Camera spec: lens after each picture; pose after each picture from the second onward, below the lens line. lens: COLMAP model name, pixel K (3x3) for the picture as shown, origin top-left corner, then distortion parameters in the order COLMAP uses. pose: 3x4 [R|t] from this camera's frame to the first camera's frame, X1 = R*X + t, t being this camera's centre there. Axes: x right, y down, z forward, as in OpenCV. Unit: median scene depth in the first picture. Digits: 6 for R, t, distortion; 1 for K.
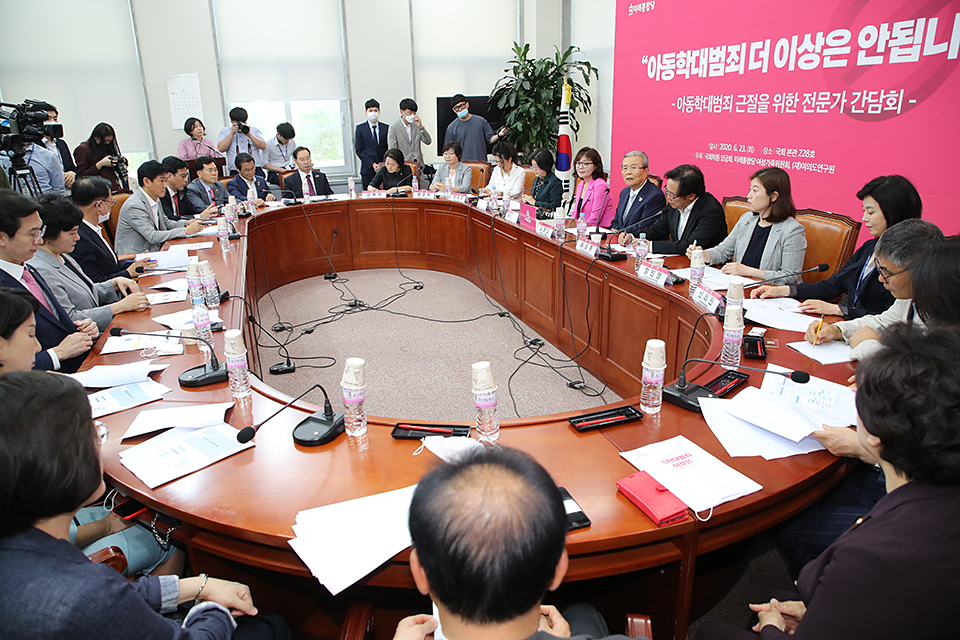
lens RADIAL K [[644.1, 0, 483.4], [0, 644.1, 319.5], [0, 0, 1]] dist [-0.045523, 0.021001]
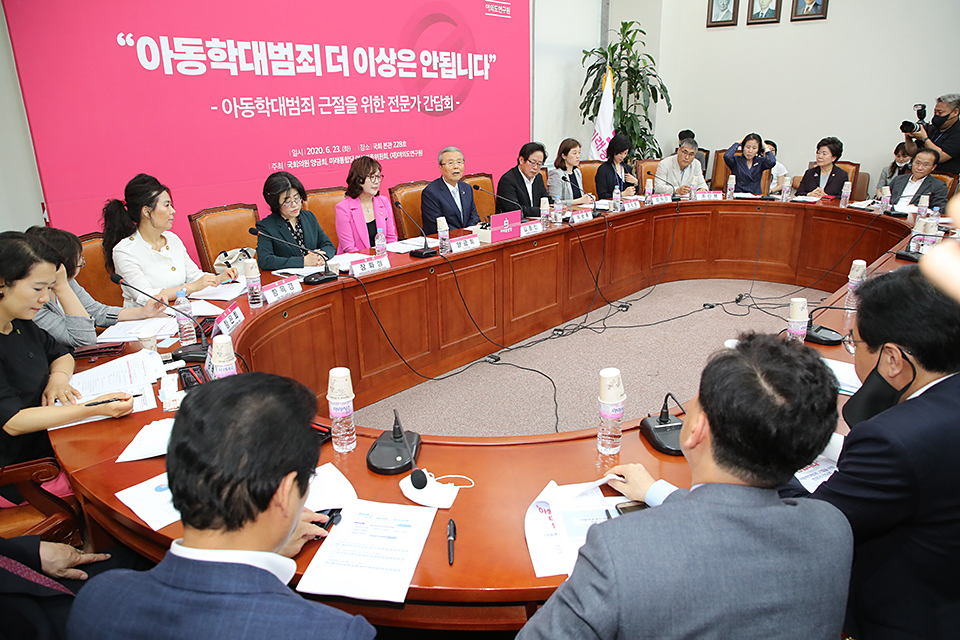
lens RADIAL K [[644.1, 0, 486.5], [0, 644.1, 315.7], [0, 0, 1]] dist [-0.045523, 0.021001]
pose [[-0.496037, -0.247440, 0.832299, -0.718030], [0.296174, 0.852836, 0.430060, -0.467304], [-0.816229, 0.459830, -0.349753, 1.462427]]
